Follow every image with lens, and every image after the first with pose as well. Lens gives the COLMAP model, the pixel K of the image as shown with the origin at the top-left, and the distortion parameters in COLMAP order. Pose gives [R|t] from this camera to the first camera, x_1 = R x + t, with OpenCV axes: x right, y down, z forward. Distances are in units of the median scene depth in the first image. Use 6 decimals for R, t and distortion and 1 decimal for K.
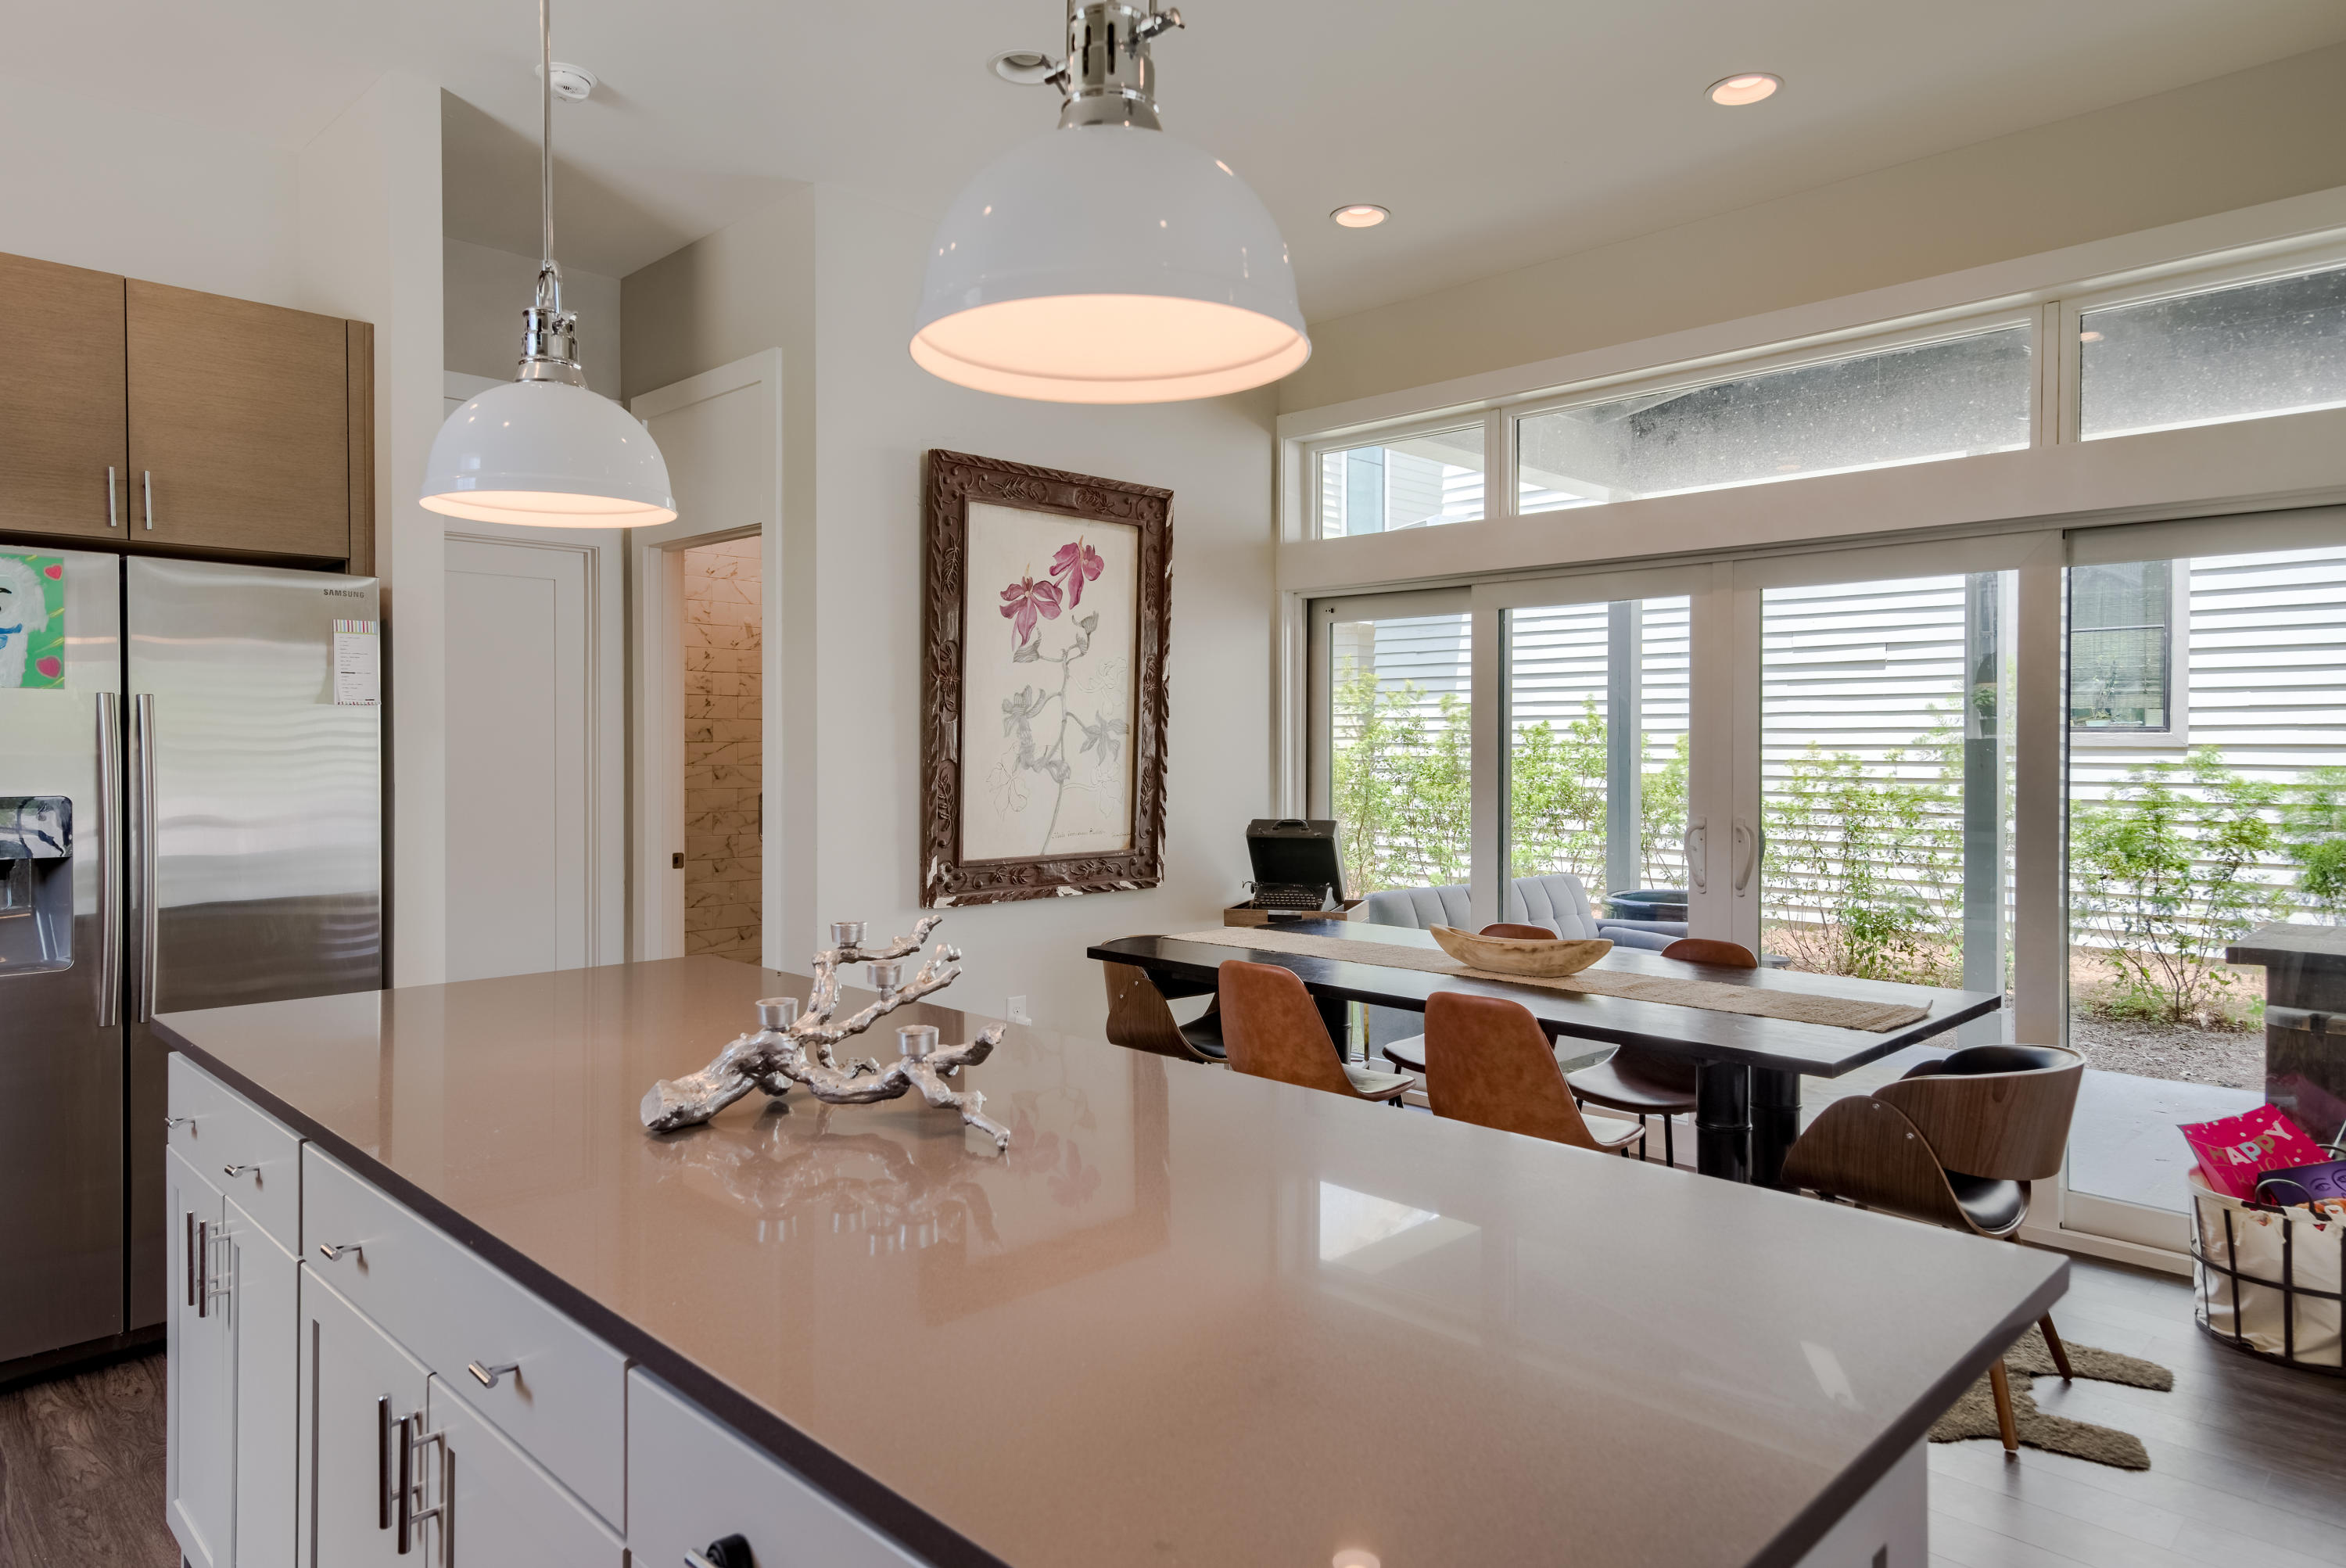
lens RADIAL K [[1439.2, 0, 1176.2], [0, 1439.2, 752.0], [0, 0, 1]] dist [0.001833, 0.001144]
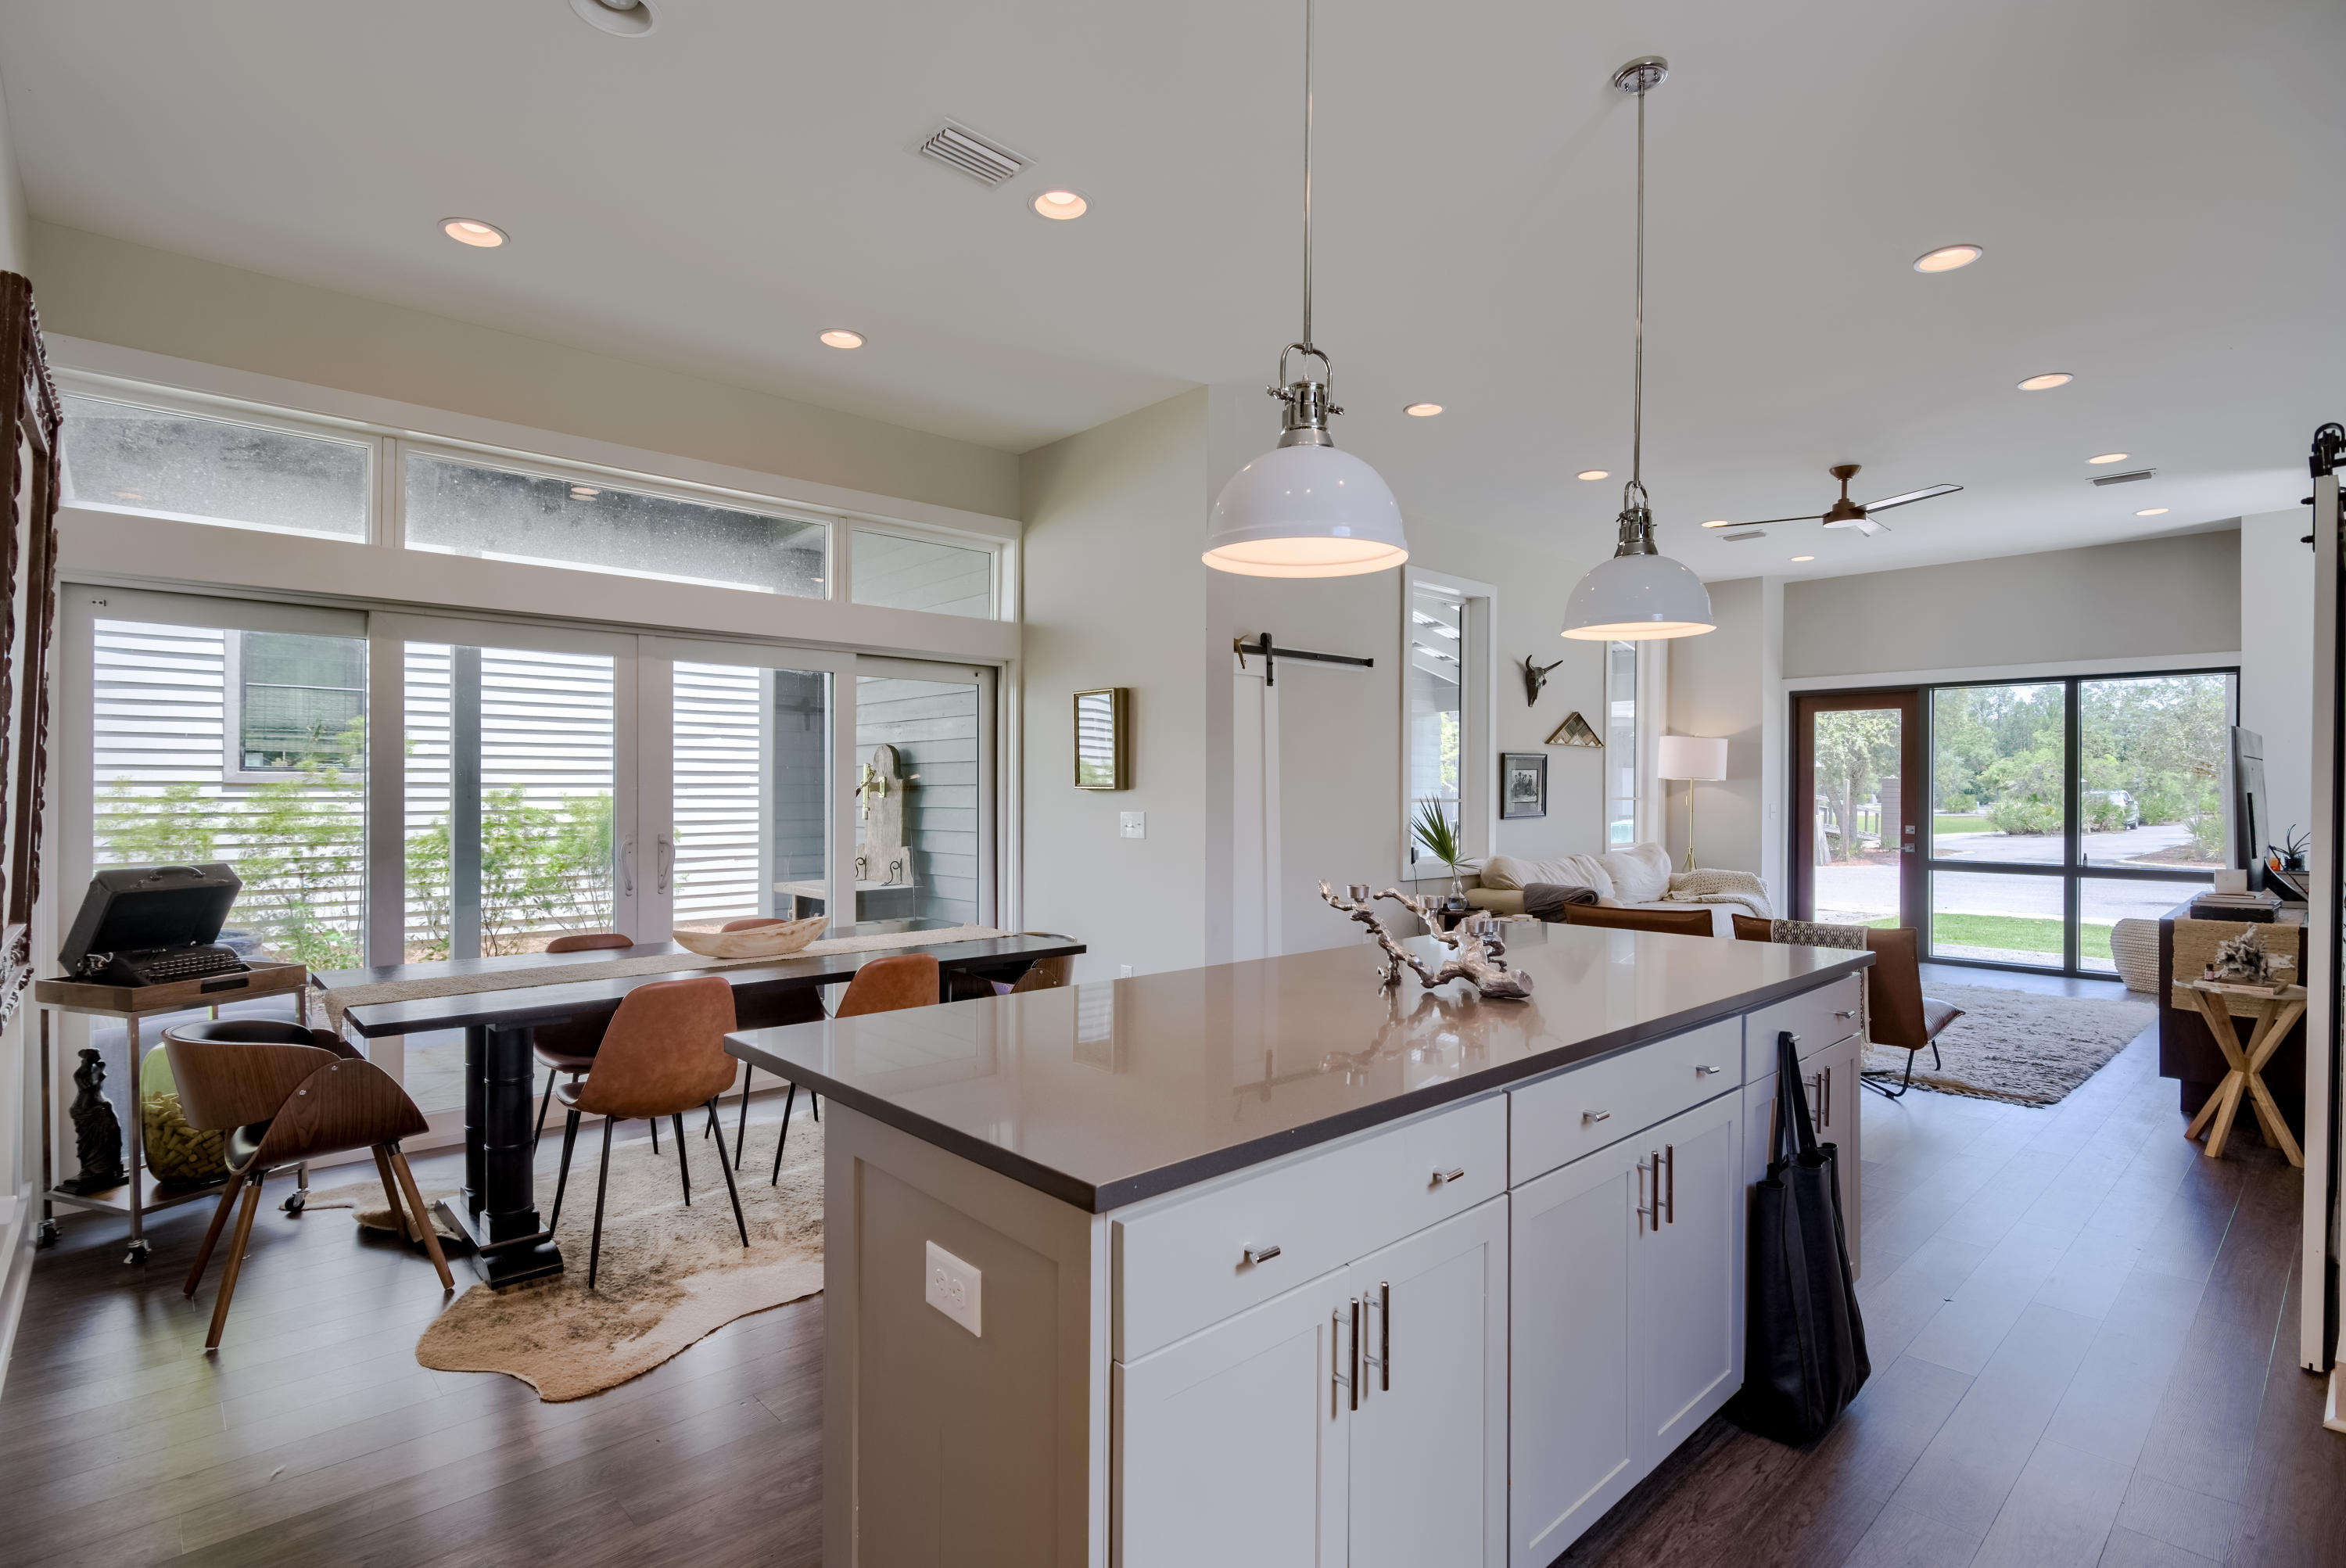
lens RADIAL K [[1162.3, 0, 1173.0], [0, 1162.3, 784.0], [0, 0, 1]] dist [-0.021957, 0.000316]
pose [[0.055348, 0.004986, 0.998455, -0.567822], [0.002952, 0.999982, -0.005158, 0.006338], [-0.998463, 0.003233, 0.055332, 0.431180]]
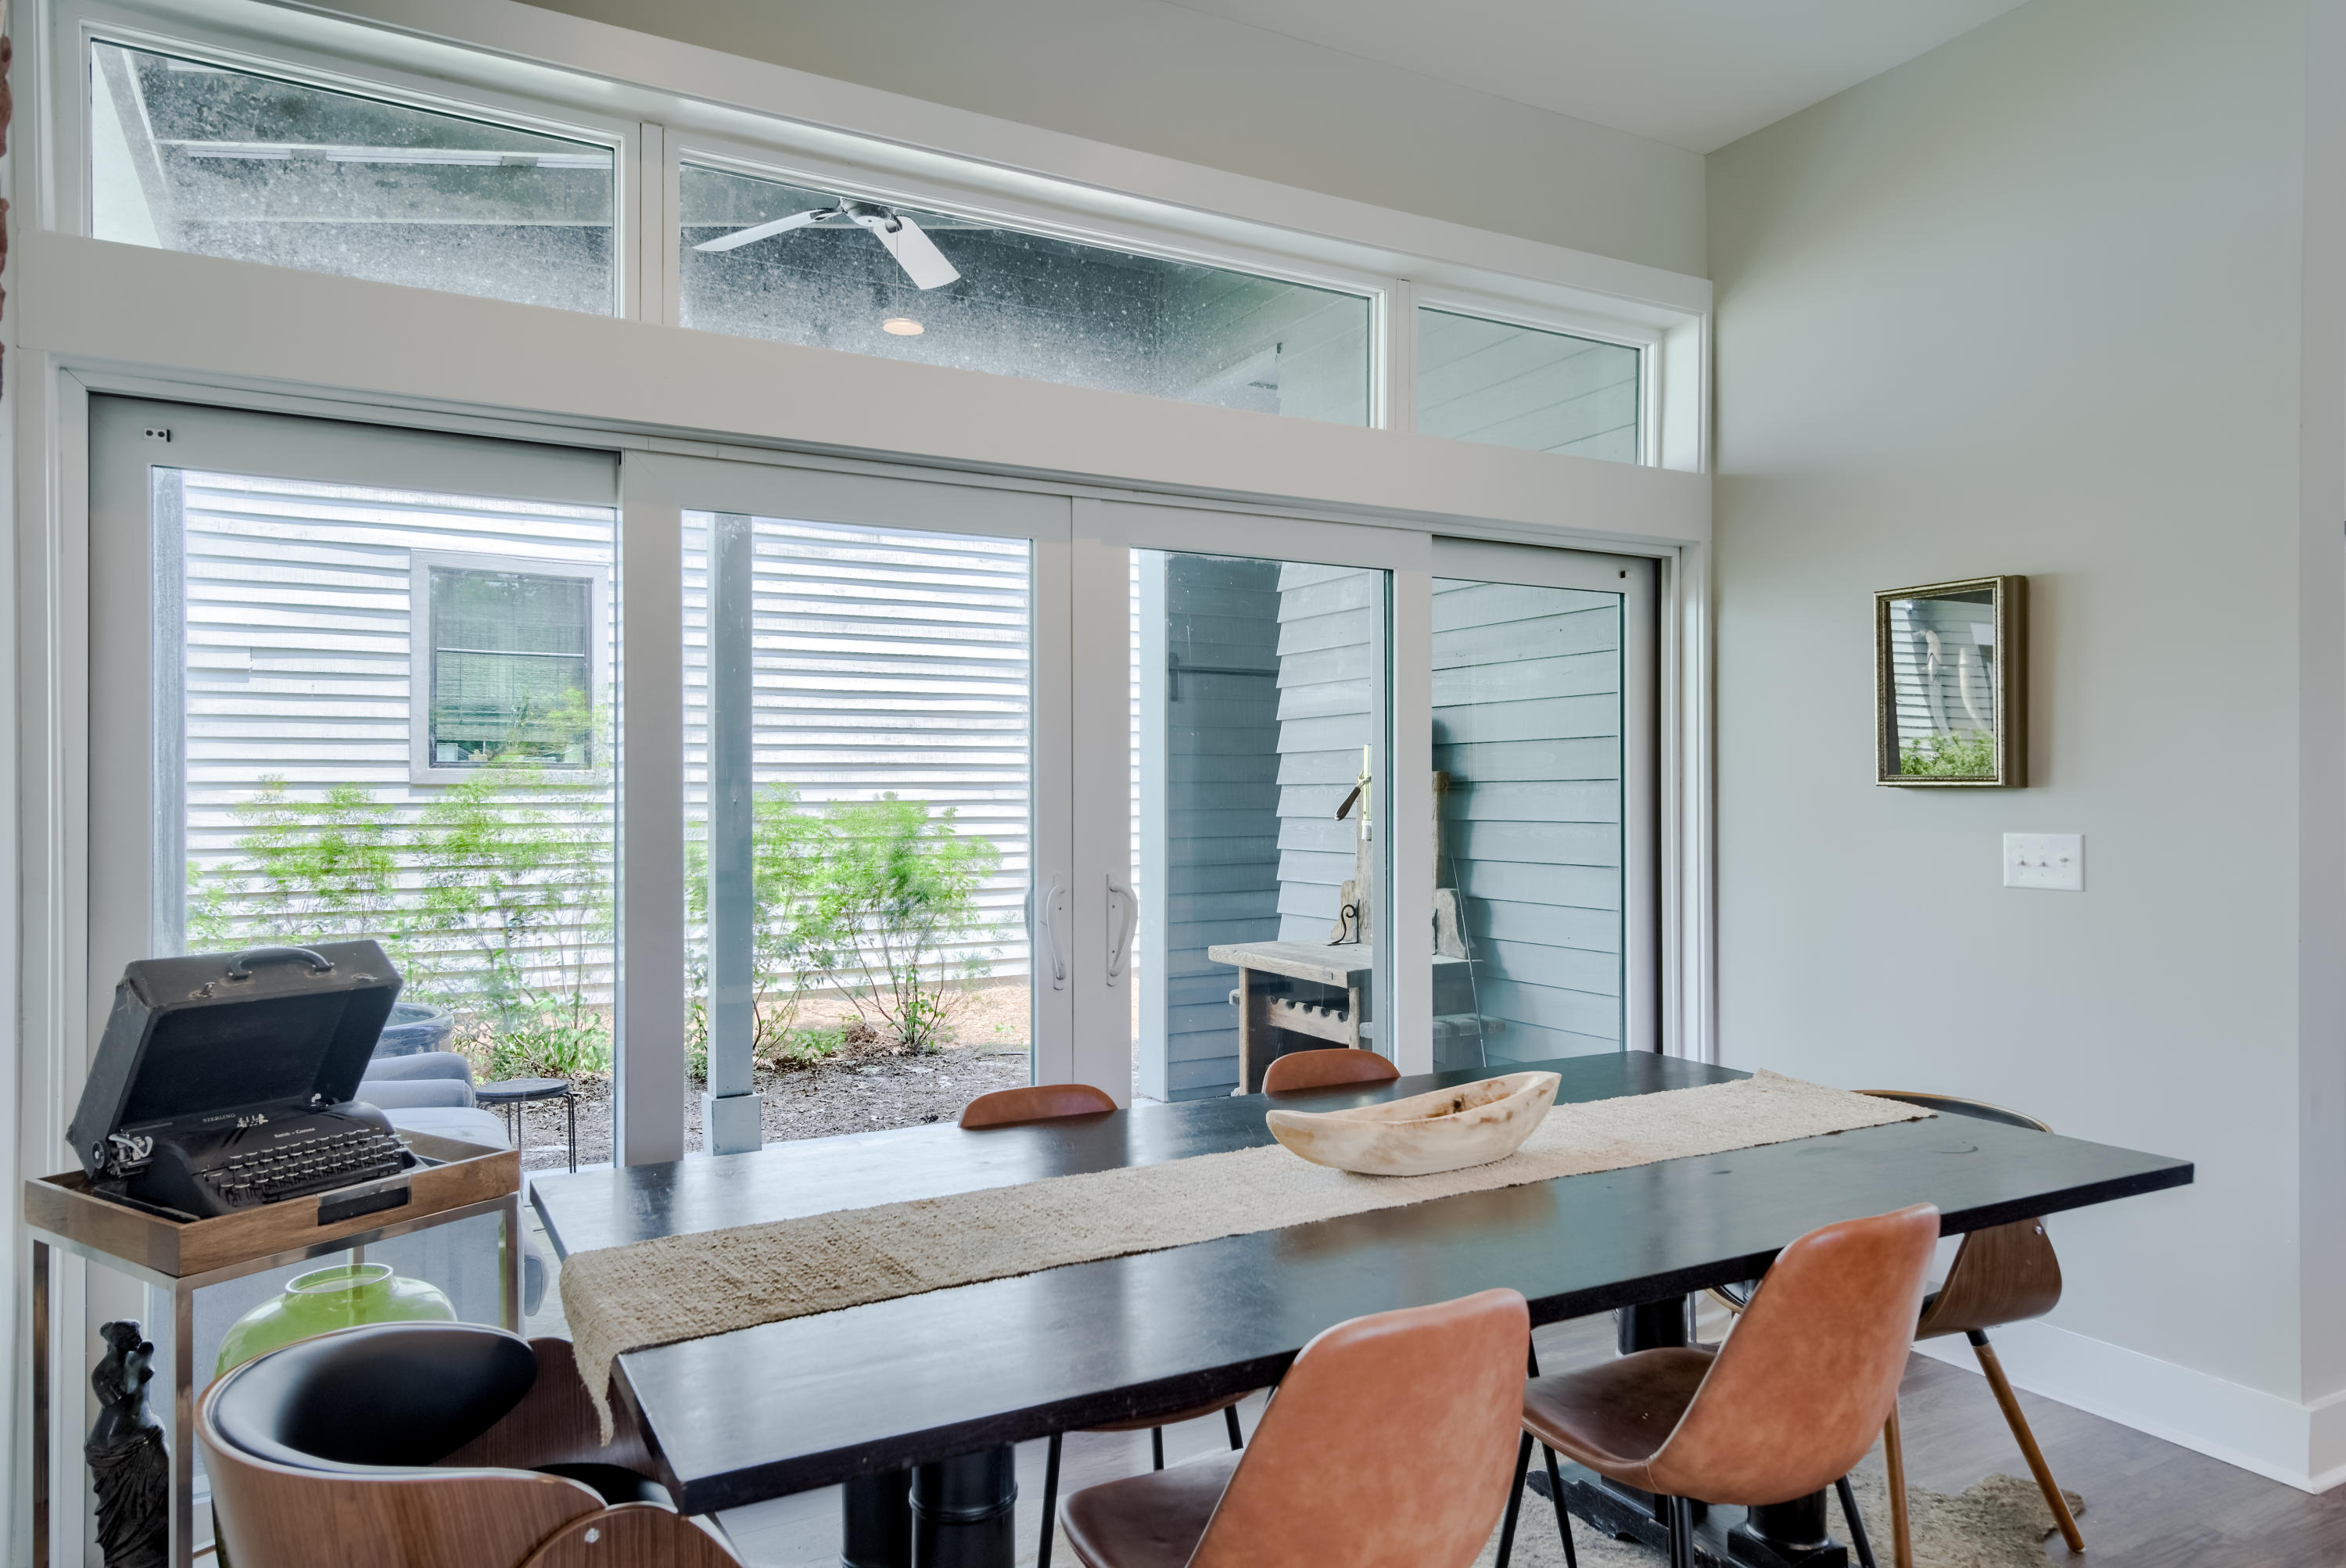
lens RADIAL K [[1488.0, 0, 1173.0], [0, 1488.0, 784.0], [0, 0, 1]] dist [-0.002901, -0.002468]
pose [[0.277714, 0.003846, 0.960656, -0.258718], [0.005488, 0.999969, -0.005590, 0.006003], [-0.960648, 0.006825, 0.277684, 0.696174]]
